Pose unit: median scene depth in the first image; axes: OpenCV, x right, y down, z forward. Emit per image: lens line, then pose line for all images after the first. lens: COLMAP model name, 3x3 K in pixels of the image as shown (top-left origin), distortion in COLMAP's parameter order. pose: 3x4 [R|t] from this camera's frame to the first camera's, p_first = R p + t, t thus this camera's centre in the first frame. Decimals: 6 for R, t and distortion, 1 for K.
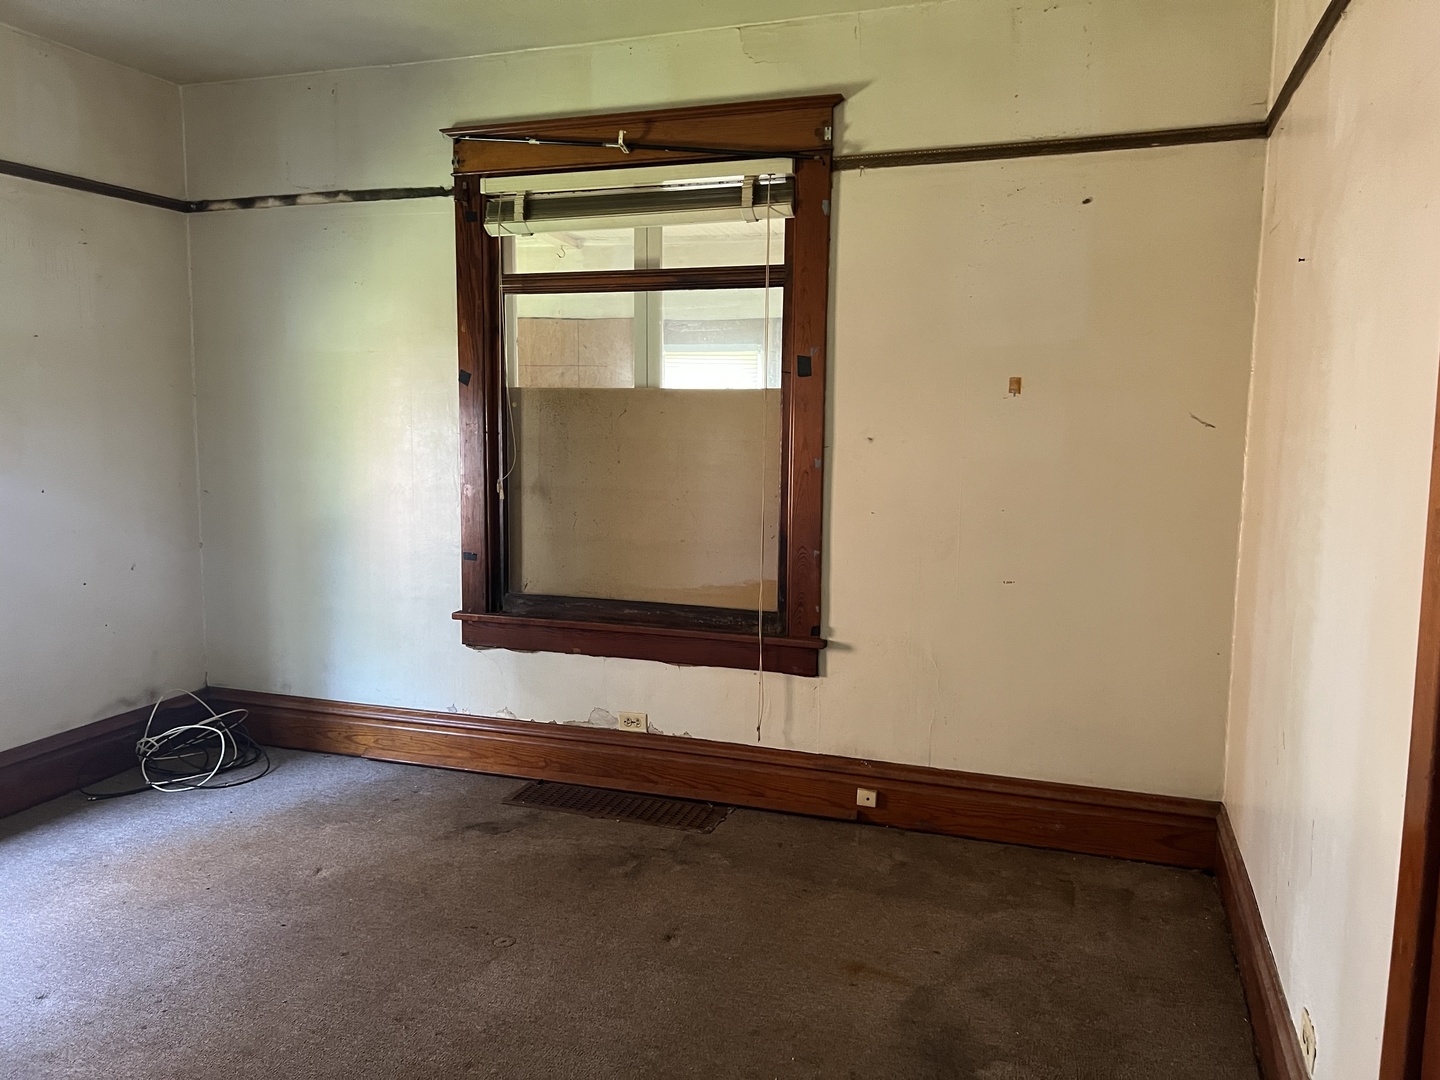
lens RADIAL K [[1099.6, 0, 719.2], [0, 1099.6, 535.7], [0, 0, 1]] dist [0.053383, -0.056924]
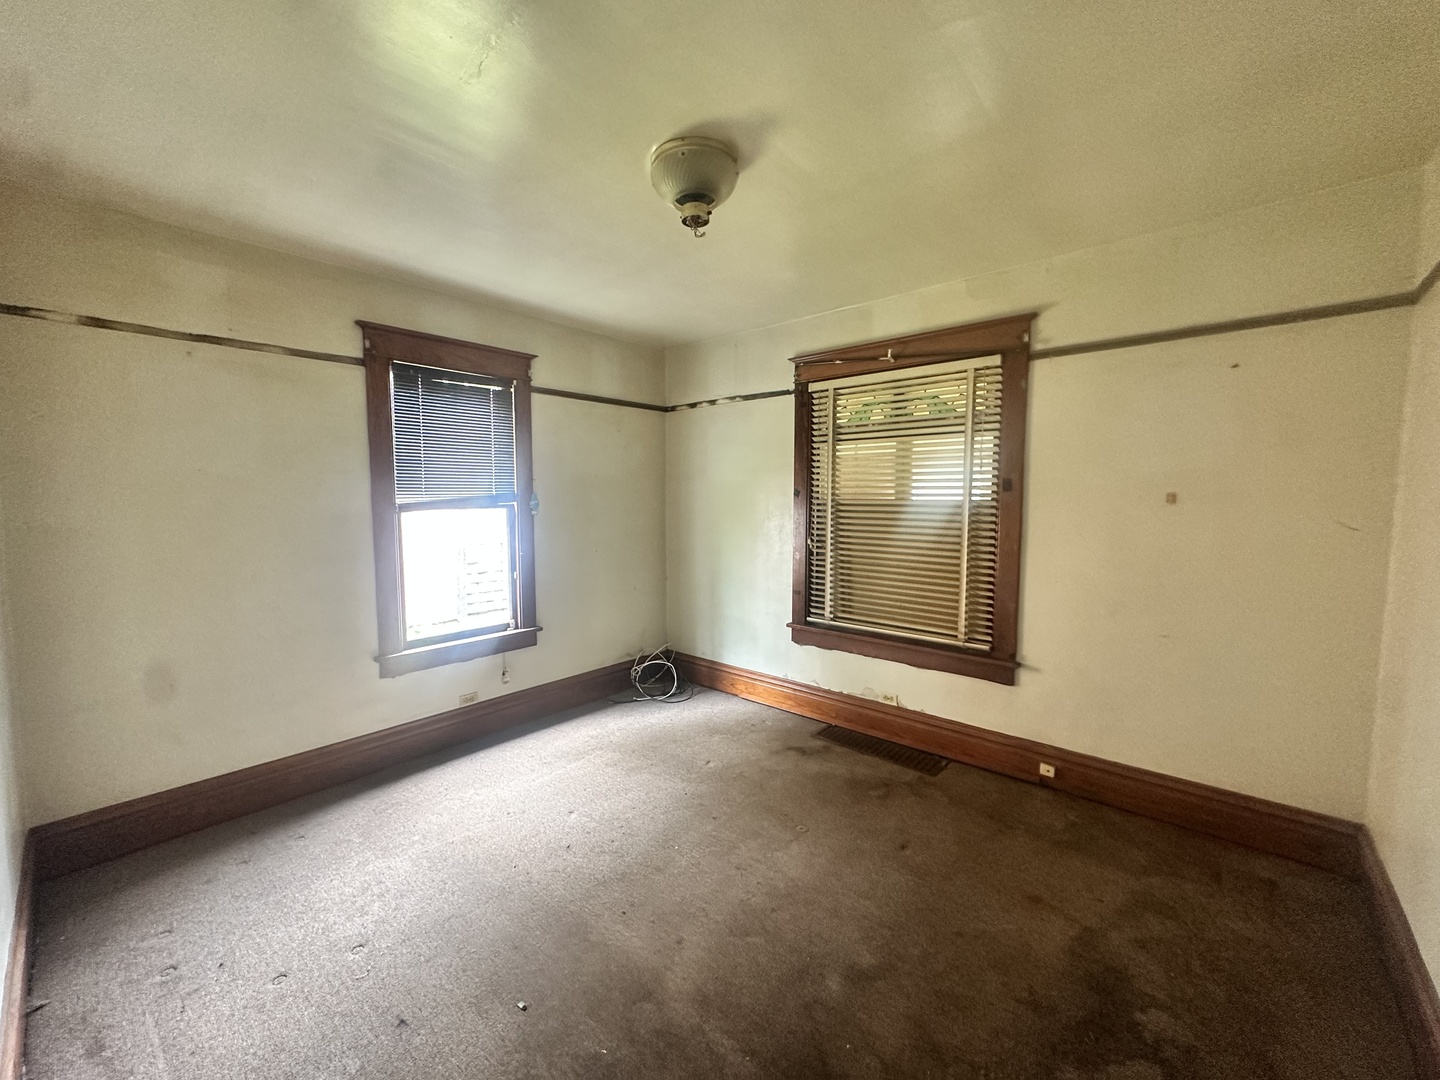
lens RADIAL K [[575.2, 0, 723.3], [0, 575.2, 535.6], [0, 0, 1]] dist [-0.003697, 0.002022]
pose [[0.925620, 0.020416, -0.377904, 0.014686], [-0.037337, 0.998599, -0.037505, -0.037235], [0.376608, 0.048825, 0.925085, 0.099928]]
